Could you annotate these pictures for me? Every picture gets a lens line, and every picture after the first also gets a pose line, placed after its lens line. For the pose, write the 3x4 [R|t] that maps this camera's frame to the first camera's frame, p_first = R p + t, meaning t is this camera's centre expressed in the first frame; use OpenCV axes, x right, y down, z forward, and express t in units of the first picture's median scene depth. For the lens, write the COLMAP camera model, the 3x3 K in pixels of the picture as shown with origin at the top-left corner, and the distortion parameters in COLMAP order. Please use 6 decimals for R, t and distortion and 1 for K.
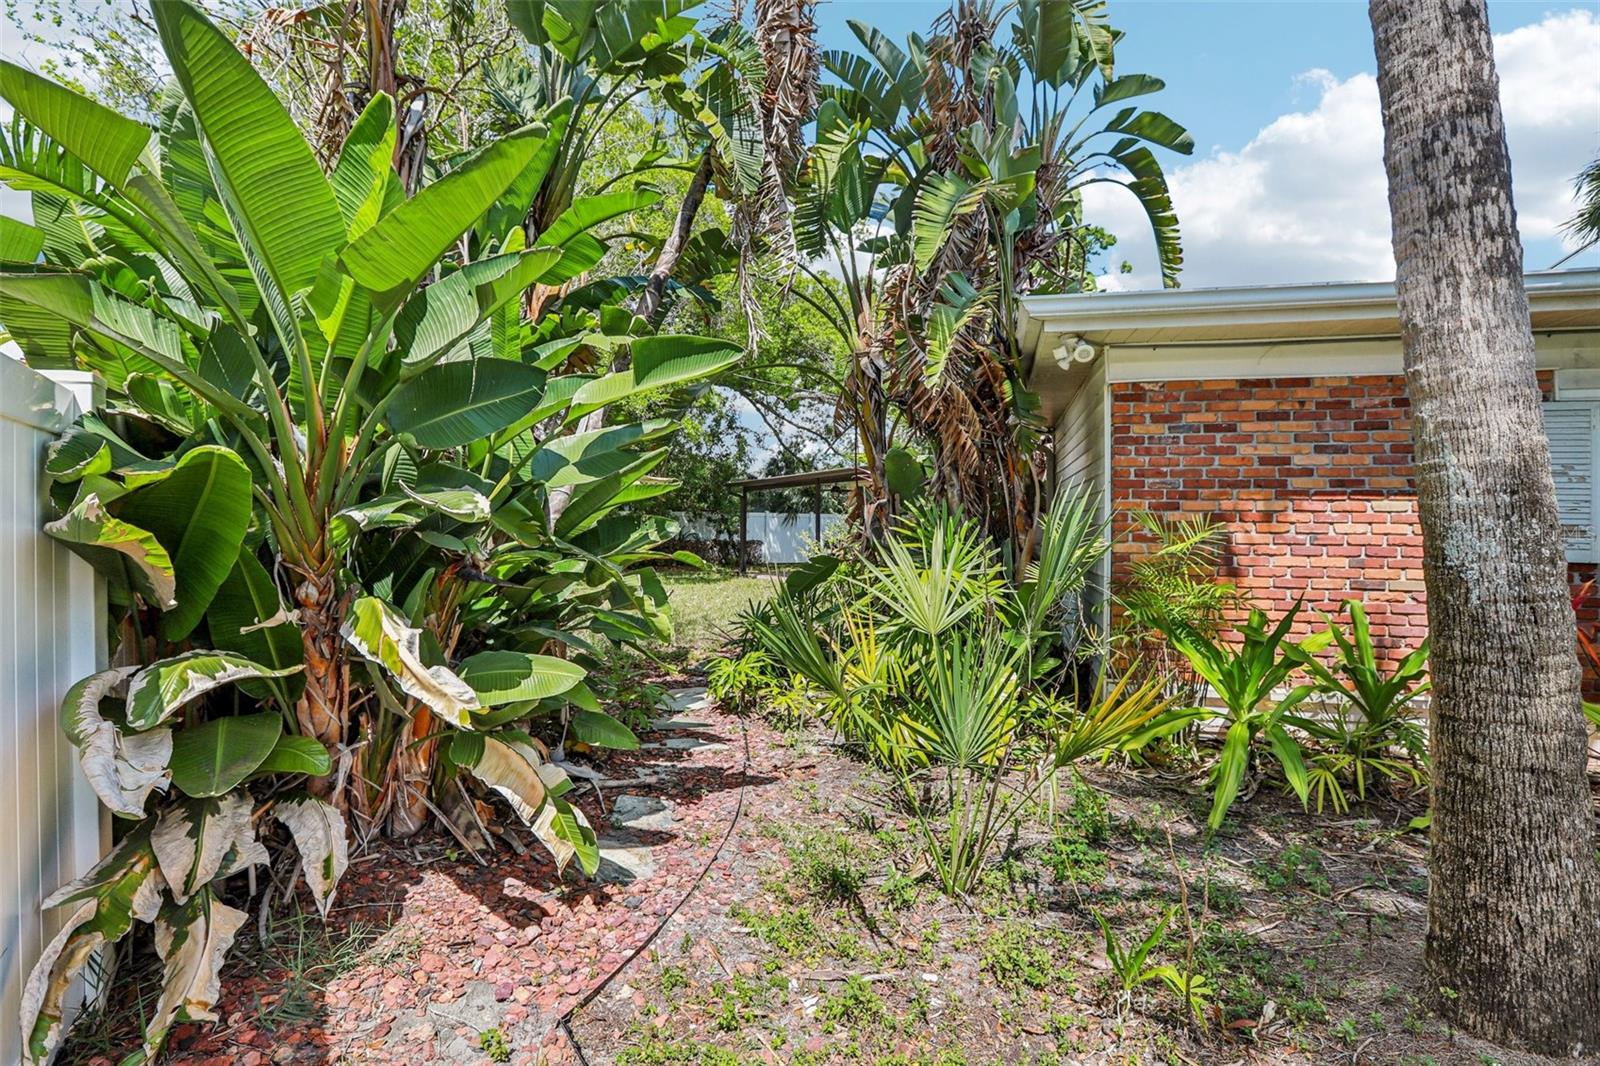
lens RADIAL K [[731.7, 0, 803.2], [0, 731.7, 528.9], [0, 0, 1]] dist [-0.046650, 0.016549]
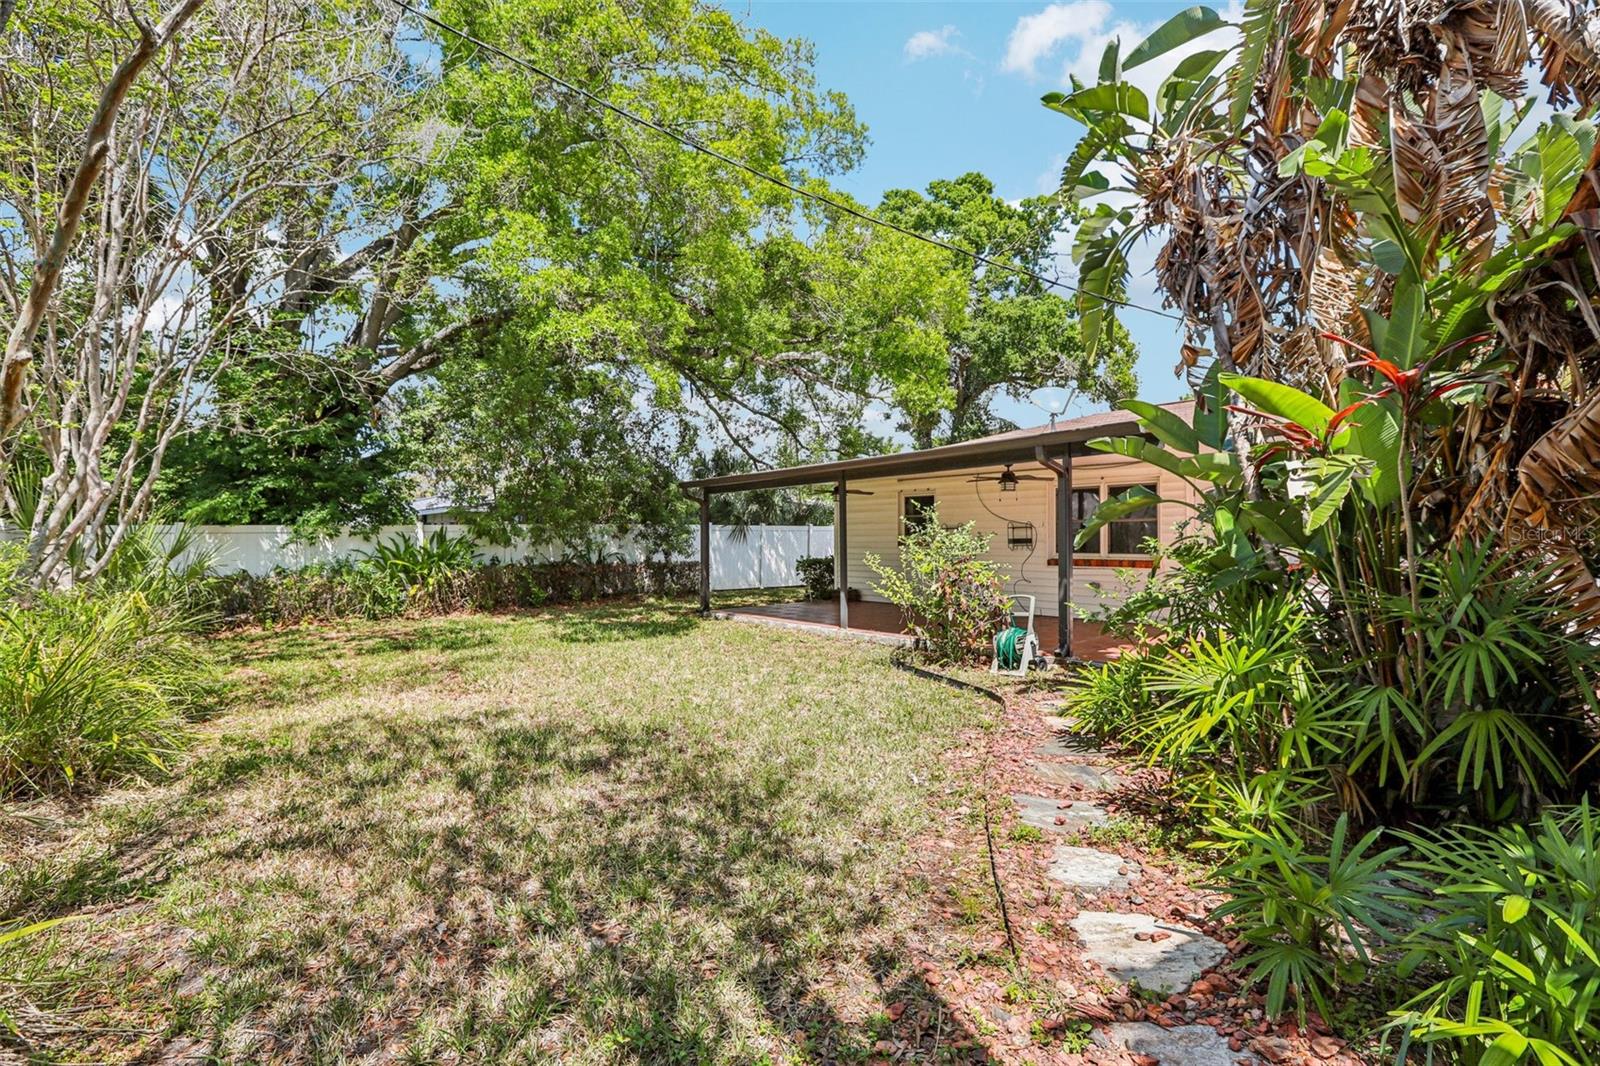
lens RADIAL K [[731.7, 0, 794.2], [0, 731.7, 533.4], [0, 0, 1]] dist [-0.046650, 0.016549]
pose [[0.987531, -0.013750, 0.156822, -0.091642], [0.015213, 0.999851, -0.008135, -0.005974], [-0.156687, 0.010419, 0.987593, 0.245043]]
